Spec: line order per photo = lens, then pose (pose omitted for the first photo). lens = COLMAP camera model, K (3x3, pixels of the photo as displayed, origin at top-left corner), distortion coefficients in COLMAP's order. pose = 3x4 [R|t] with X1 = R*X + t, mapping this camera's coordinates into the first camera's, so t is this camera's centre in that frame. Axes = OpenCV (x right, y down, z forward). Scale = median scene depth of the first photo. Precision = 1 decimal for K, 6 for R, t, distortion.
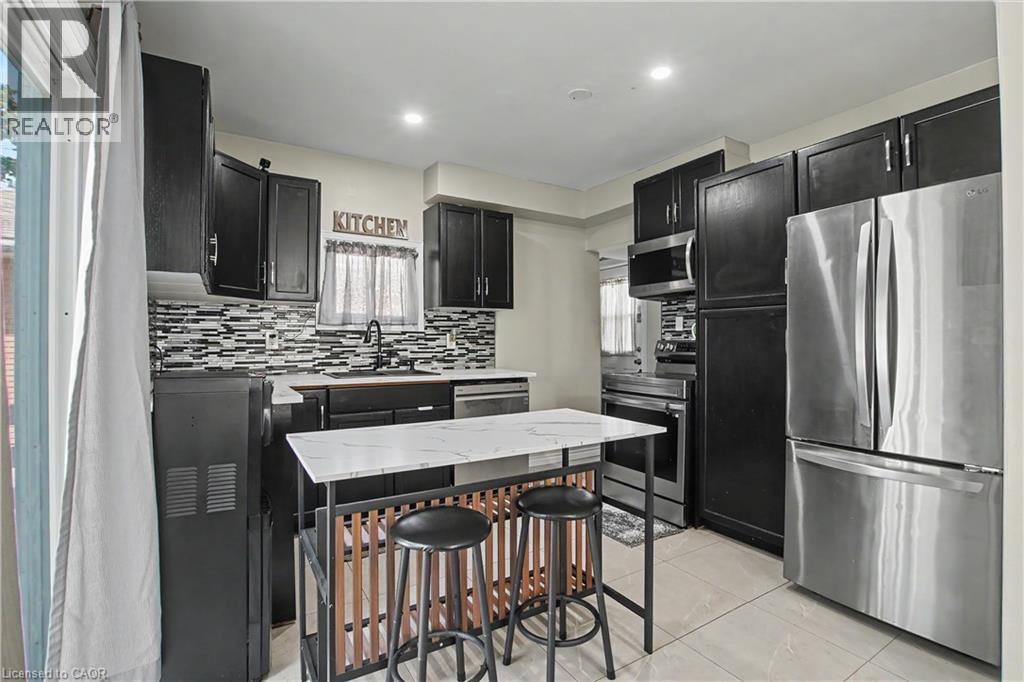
lens RADIAL K [[475.8, 0, 519.6], [0, 475.8, 342.0], [0, 0, 1]] dist [-0.028800, 0.001728]
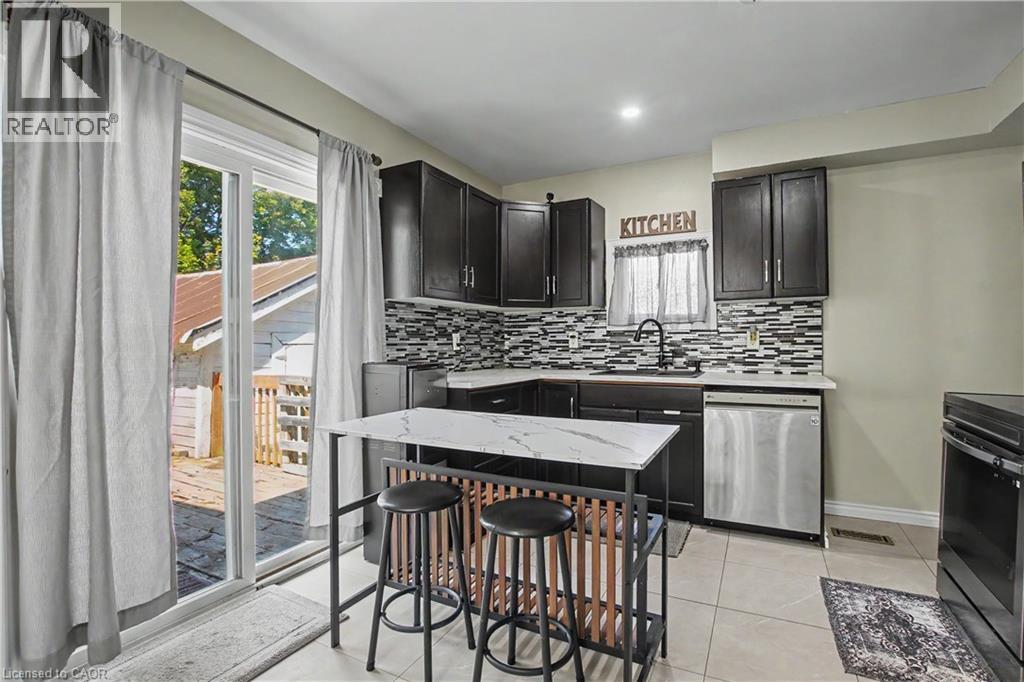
lens RADIAL K [[475.8, 0, 519.6], [0, 475.8, 342.0], [0, 0, 1]] dist [-0.028800, 0.001728]
pose [[0.516618, -0.005008, -0.856201, 0.397715], [0.002243, 0.999987, -0.004496, 0.005260], [0.856213, 0.000402, 0.516623, 0.240748]]
